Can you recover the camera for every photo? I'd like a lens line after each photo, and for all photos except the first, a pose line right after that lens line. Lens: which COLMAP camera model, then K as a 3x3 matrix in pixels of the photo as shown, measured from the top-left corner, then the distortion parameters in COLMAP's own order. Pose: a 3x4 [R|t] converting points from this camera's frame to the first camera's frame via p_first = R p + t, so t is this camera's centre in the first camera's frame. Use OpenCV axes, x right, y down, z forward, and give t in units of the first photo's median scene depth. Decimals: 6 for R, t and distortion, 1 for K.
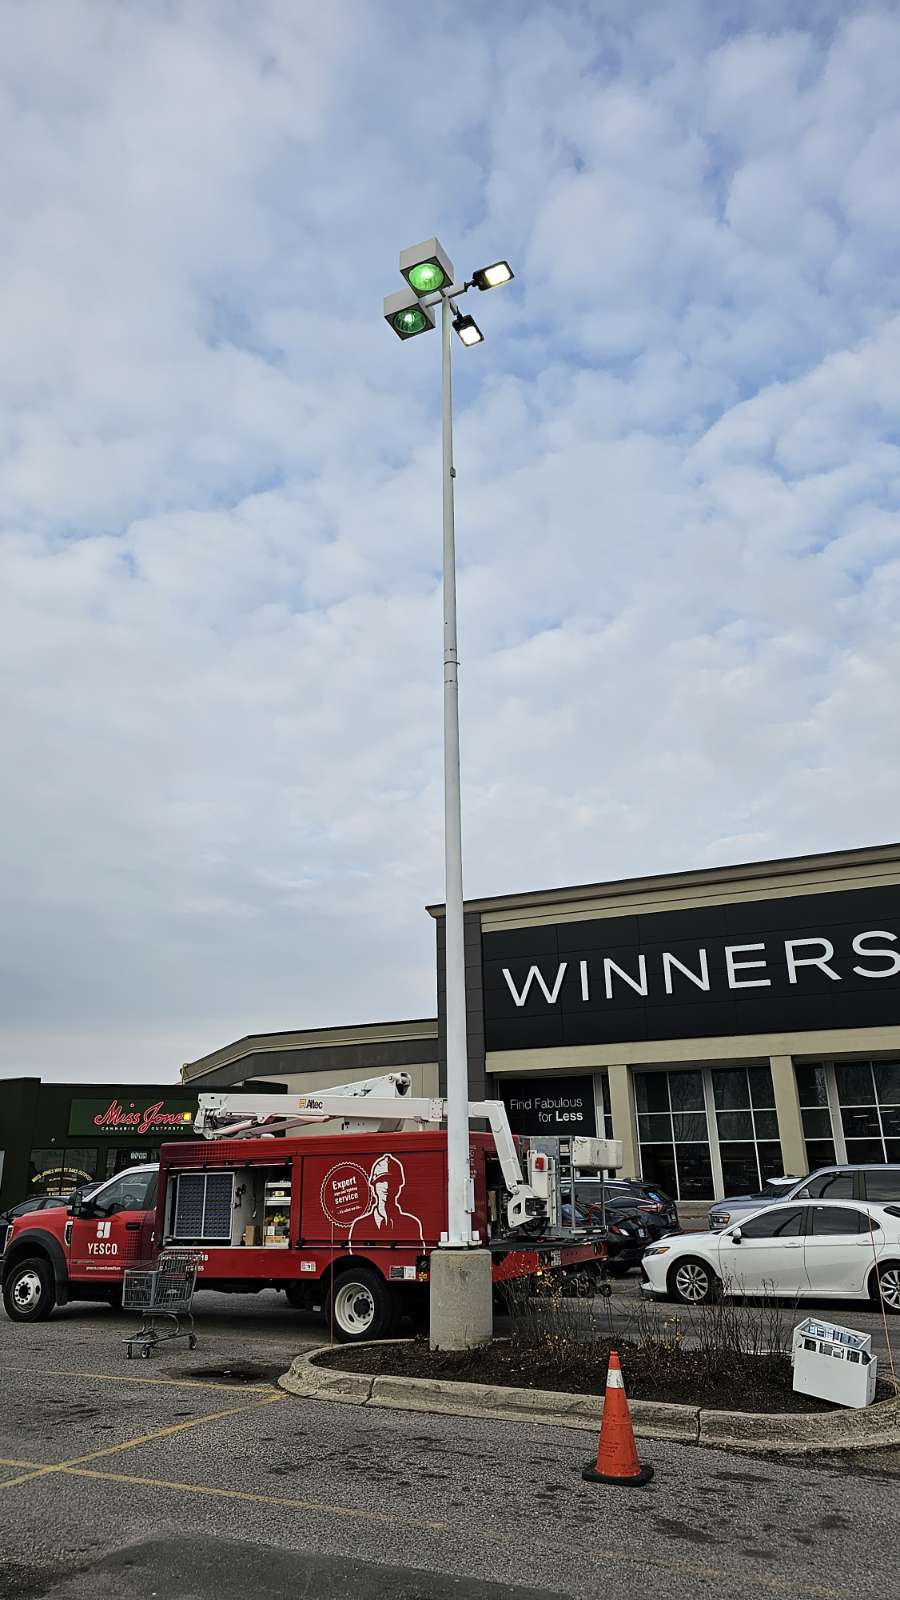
lens RADIAL K [[1026.5, 0, 450.0], [0, 1026.5, 800.0], [0, 0, 1]] dist [0.001740, 0.000468]
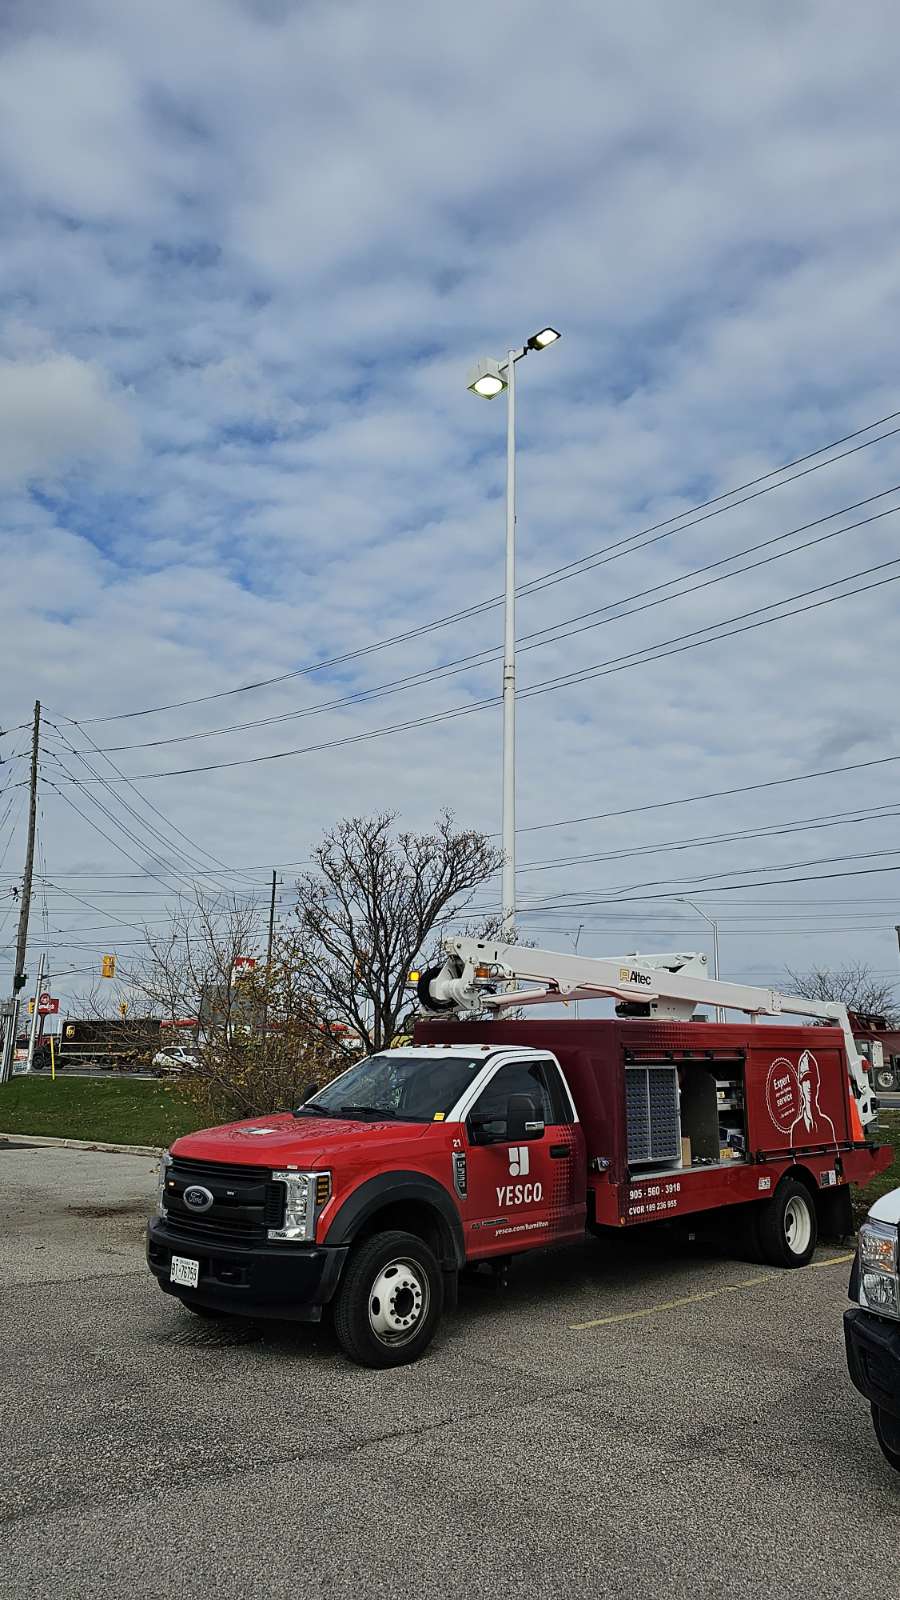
lens RADIAL K [[1026.5, 0, 450.0], [0, 1026.5, 800.0], [0, 0, 1]] dist [0.001740, 0.000468]
pose [[0.339963, 0.244976, 0.907971, -1.006082], [-0.343421, 0.931139, -0.122643, 0.354903], [-0.875493, -0.270123, 0.400683, 0.964113]]
